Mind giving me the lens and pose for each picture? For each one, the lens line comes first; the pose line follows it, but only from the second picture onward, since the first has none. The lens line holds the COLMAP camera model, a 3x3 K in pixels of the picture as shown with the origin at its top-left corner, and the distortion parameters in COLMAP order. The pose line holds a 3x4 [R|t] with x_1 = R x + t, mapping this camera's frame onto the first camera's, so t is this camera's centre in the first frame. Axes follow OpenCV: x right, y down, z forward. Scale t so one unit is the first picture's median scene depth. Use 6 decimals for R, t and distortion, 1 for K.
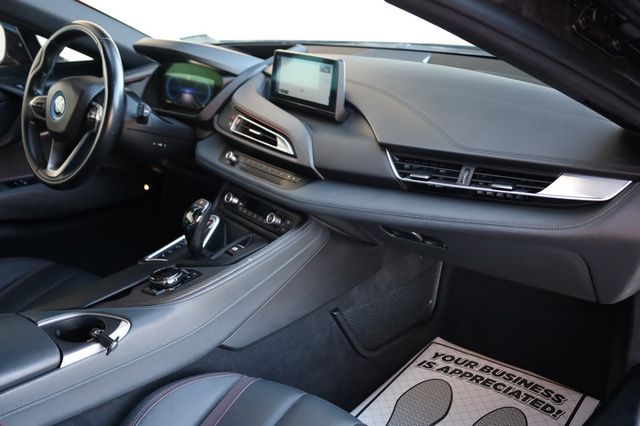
lens RADIAL K [[693.8, 0, 317.5], [0, 693.8, 213.4], [0, 0, 1]] dist [0.012082, 0.000000]
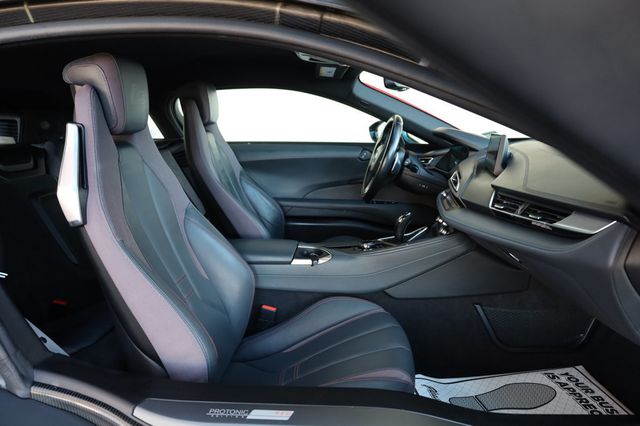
lens RADIAL K [[435.0, 0, 319.6], [0, 435.0, 210.1], [0, 0, 1]] dist [0.004789, 0.003483]
pose [[0.665310, 0.157943, -0.729669, 0.496952], [-0.253383, 0.967123, -0.021692, 0.059130], [0.702253, 0.199318, 0.683457, 0.112255]]
